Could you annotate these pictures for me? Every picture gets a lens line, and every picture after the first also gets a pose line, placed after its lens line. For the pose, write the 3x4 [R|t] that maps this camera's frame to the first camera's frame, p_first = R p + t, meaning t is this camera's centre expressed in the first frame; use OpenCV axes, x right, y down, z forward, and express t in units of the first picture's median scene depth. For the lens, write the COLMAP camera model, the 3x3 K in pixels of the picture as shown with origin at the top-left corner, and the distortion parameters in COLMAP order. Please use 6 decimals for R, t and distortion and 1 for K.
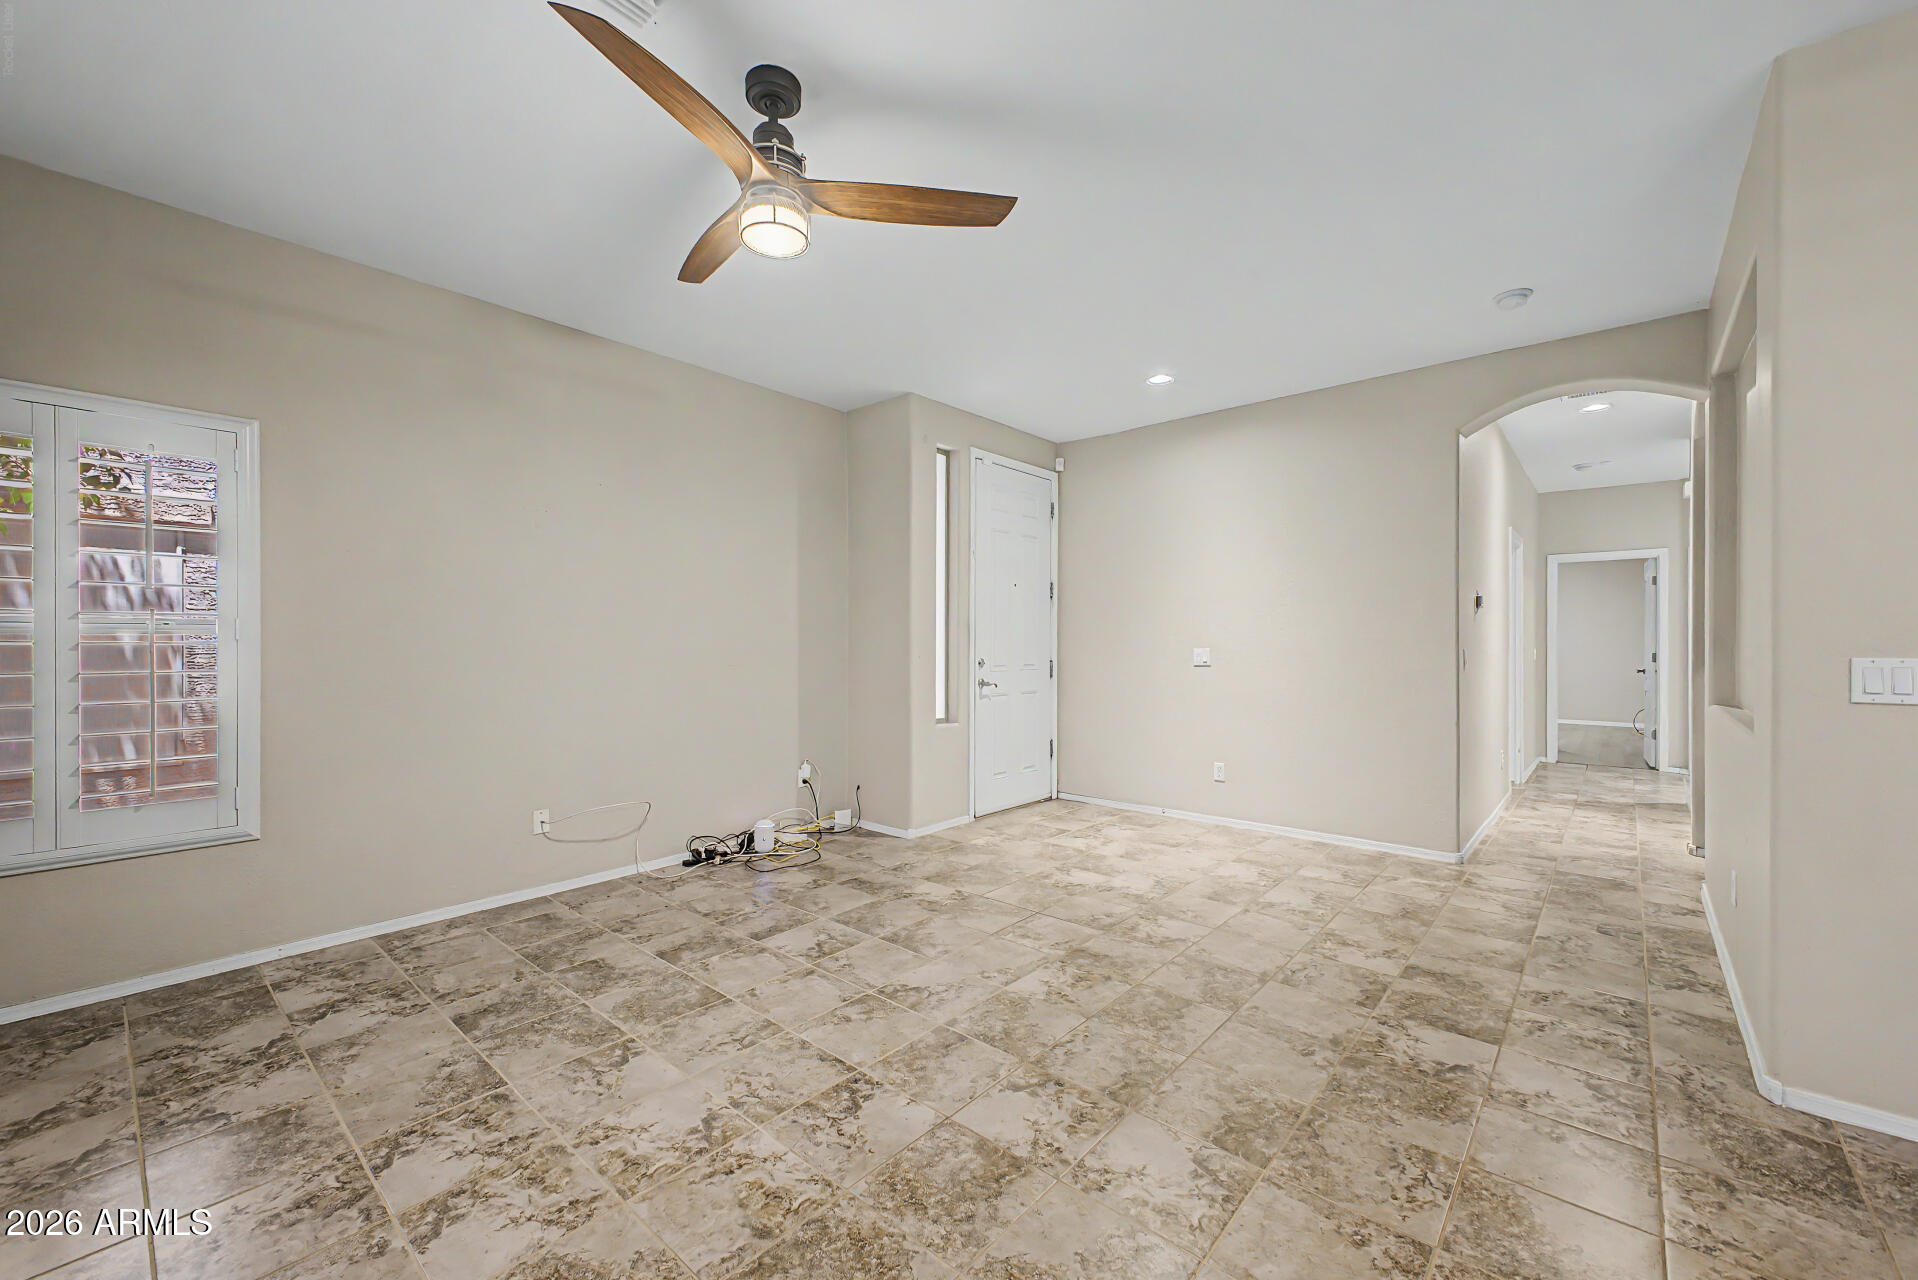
lens RADIAL K [[761.0, 0, 958.7], [0, 761.0, 634.5], [0, 0, 1]] dist [0.018253, -0.004874]
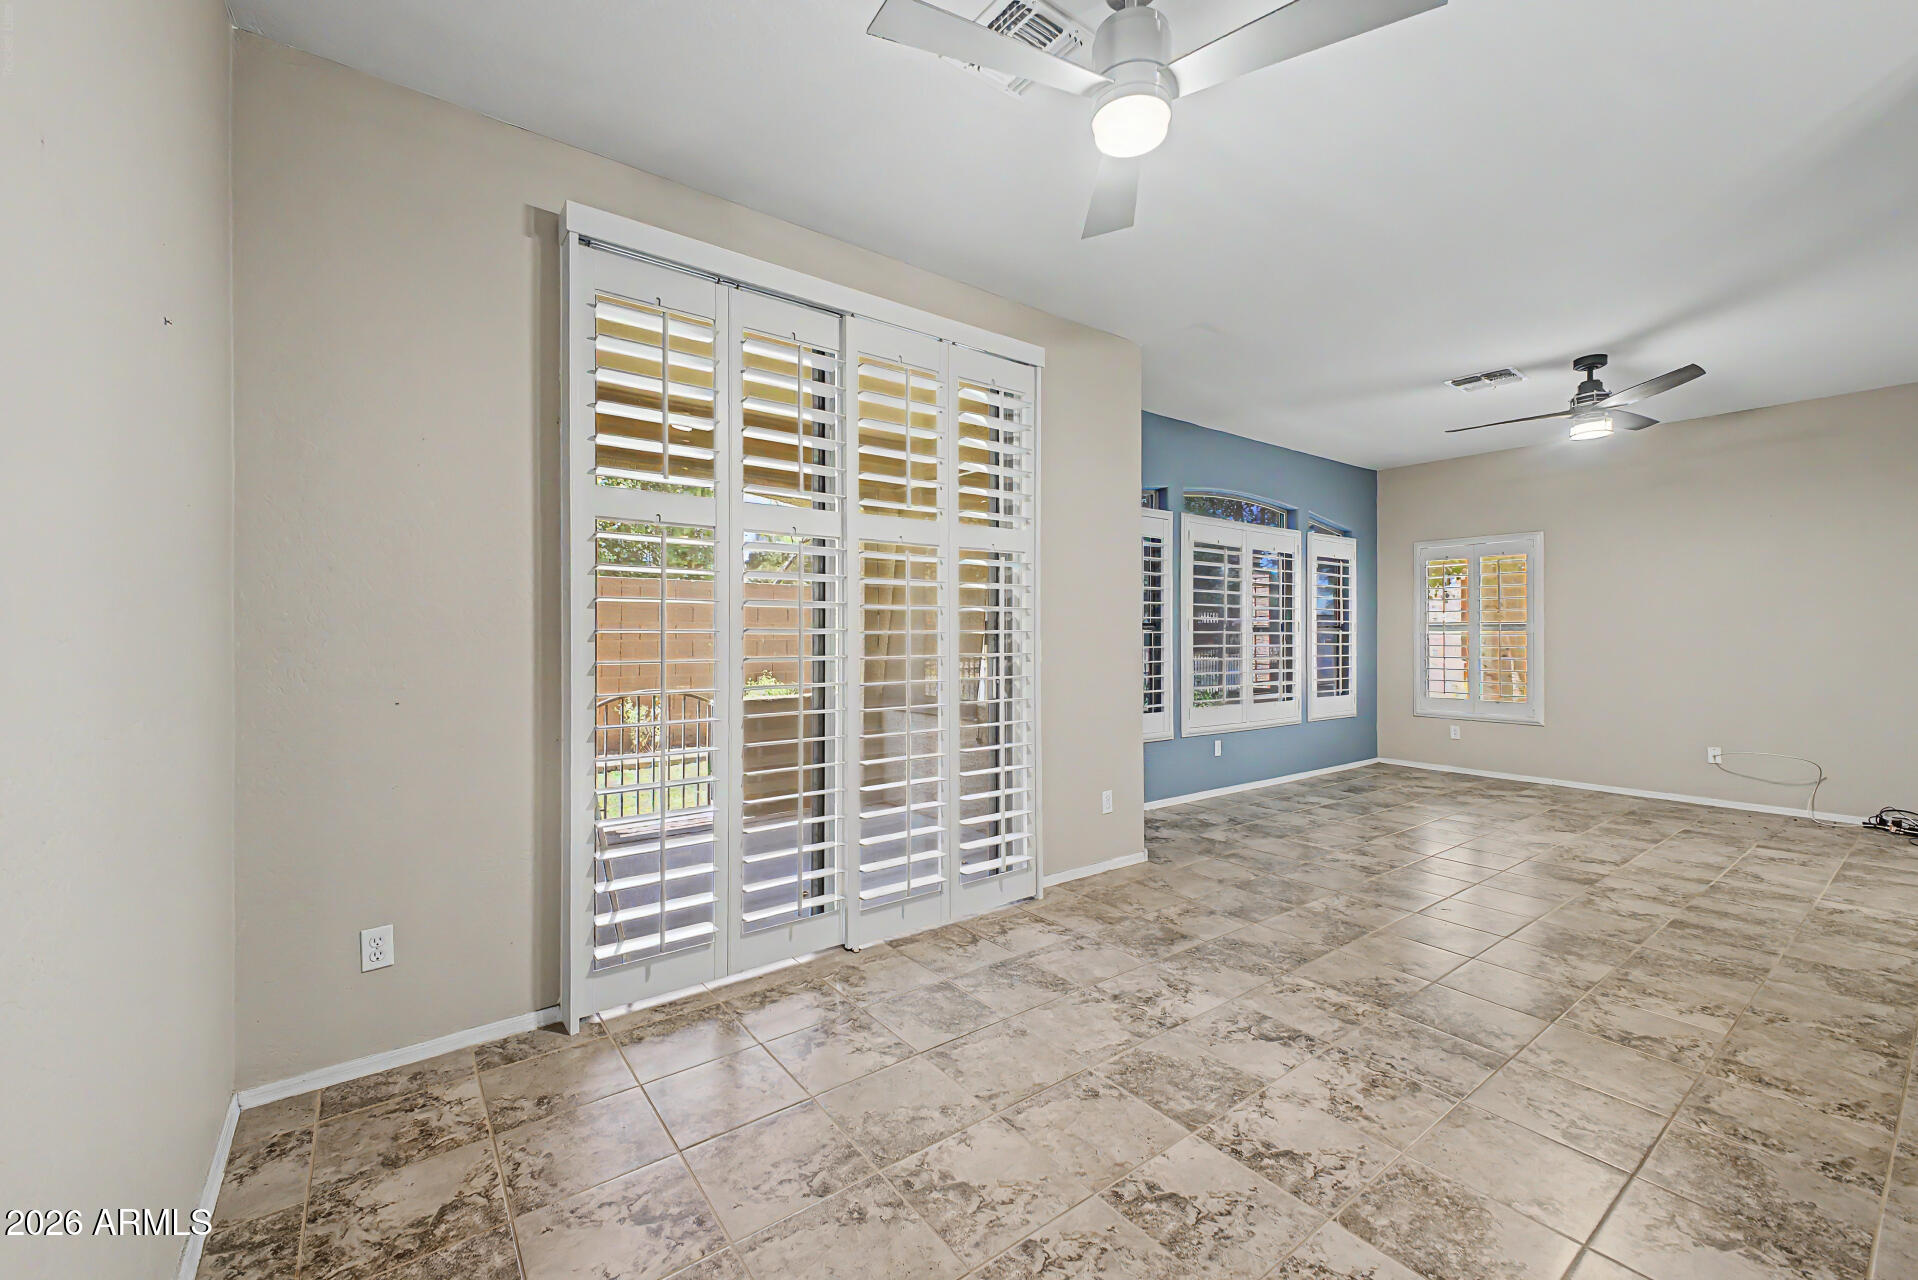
lens RADIAL K [[761.0, 0, 972.8], [0, 761.0, 640.4], [0, 0, 1]] dist [0.018253, -0.004874]
pose [[-0.202072, 0.007593, -0.979341, 1.474347], [0.009288, 0.999940, 0.005837, 0.001005], [0.979327, -0.007917, -0.202130, -0.126687]]
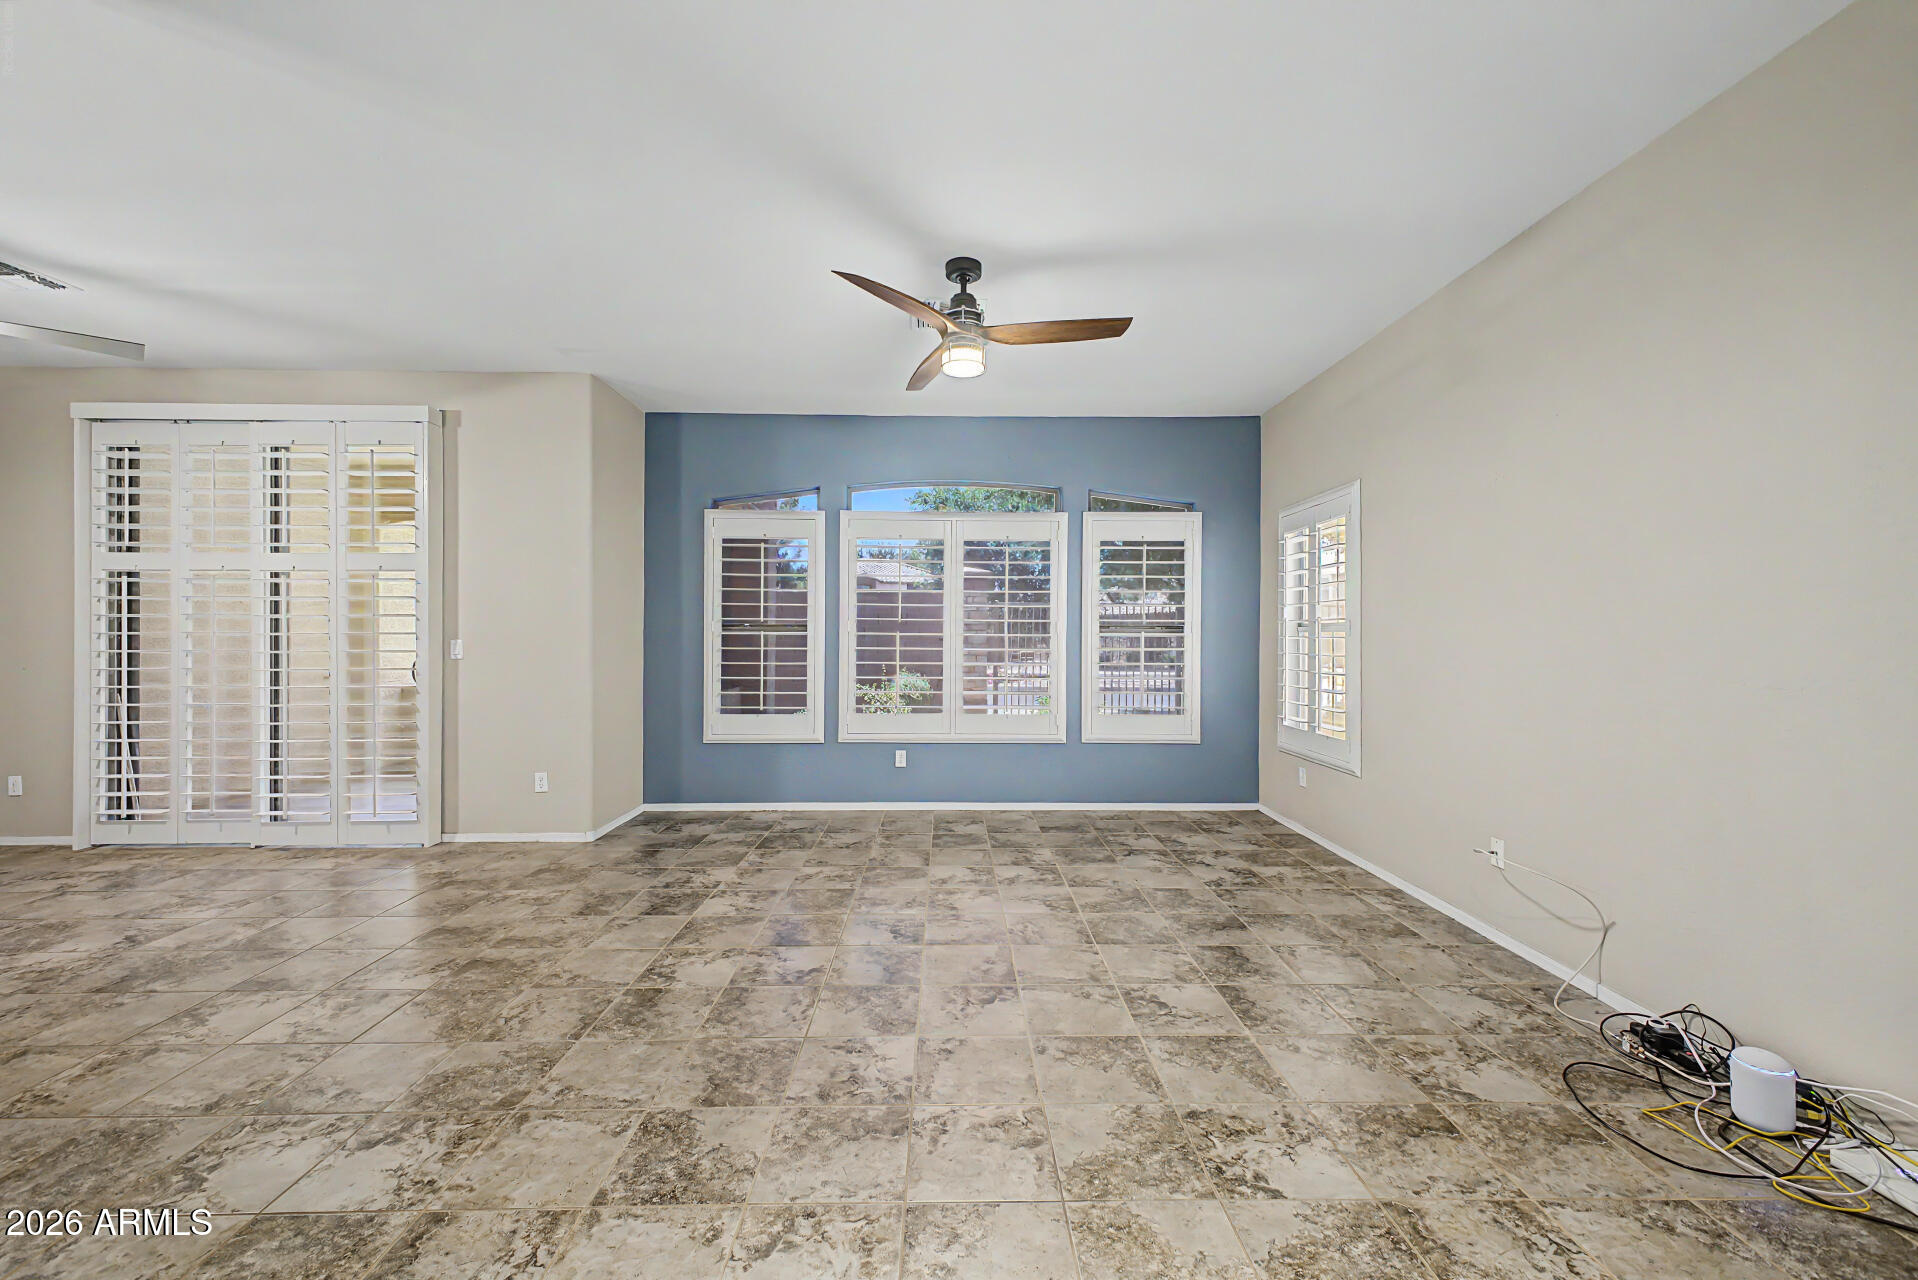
lens RADIAL K [[761.0, 0, 958.5], [0, 761.0, 629.2], [0, 0, 1]] dist [0.018253, -0.004874]
pose [[-0.741483, -0.006561, -0.670939, 0.546721], [0.004823, 0.999874, -0.015107, 0.015337], [0.670954, -0.014437, -0.741358, 1.508257]]
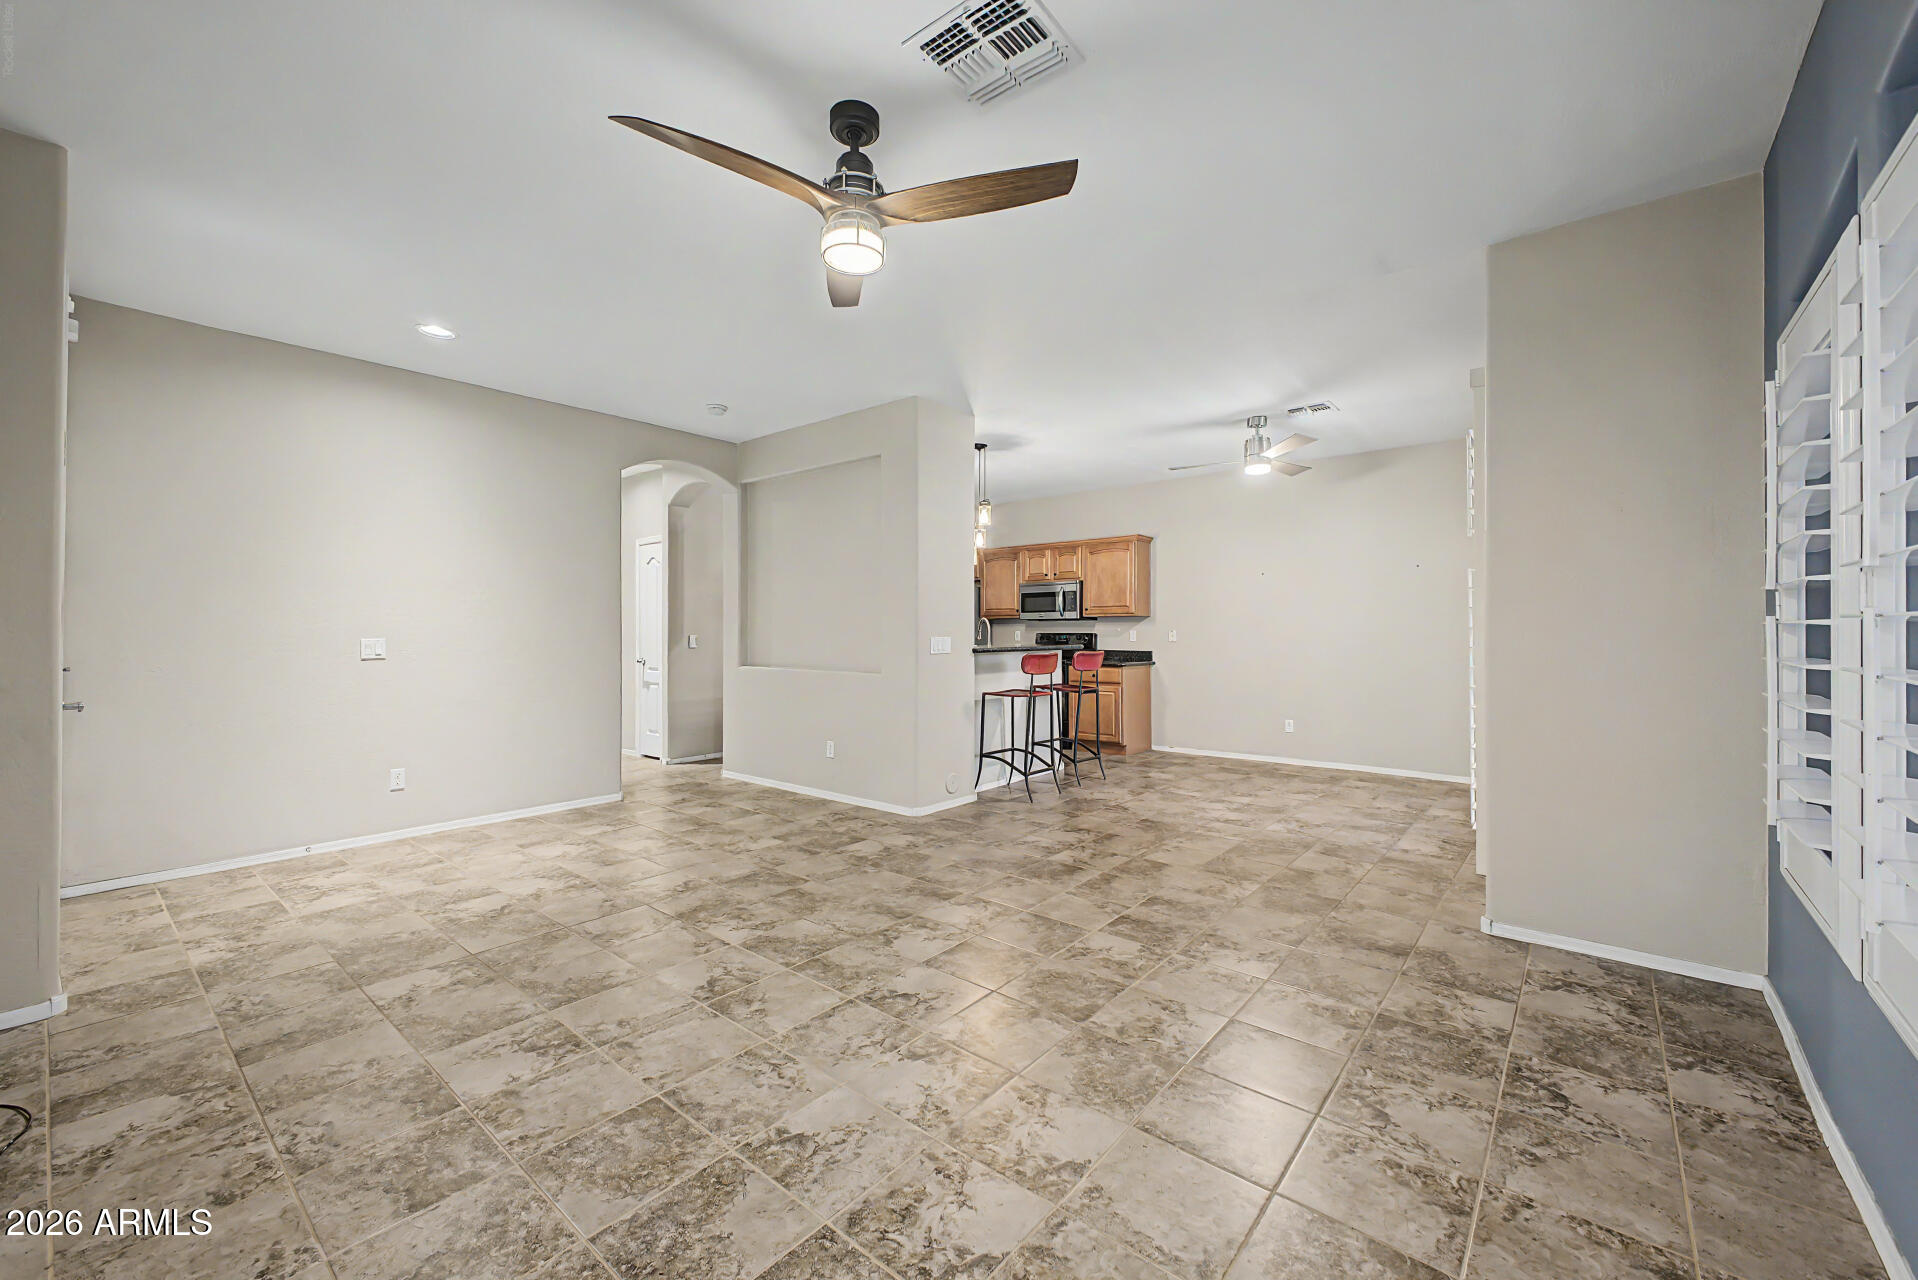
lens RADIAL K [[761.0, 0, 960.4], [0, 761.0, 630.9], [0, 0, 1]] dist [0.018253, -0.004874]
pose [[-0.023400, 0.000735, 0.999726, -0.943414], [-0.007254, 0.999973, -0.000905, 0.008029], [-0.999700, -0.007273, -0.023394, 0.631688]]
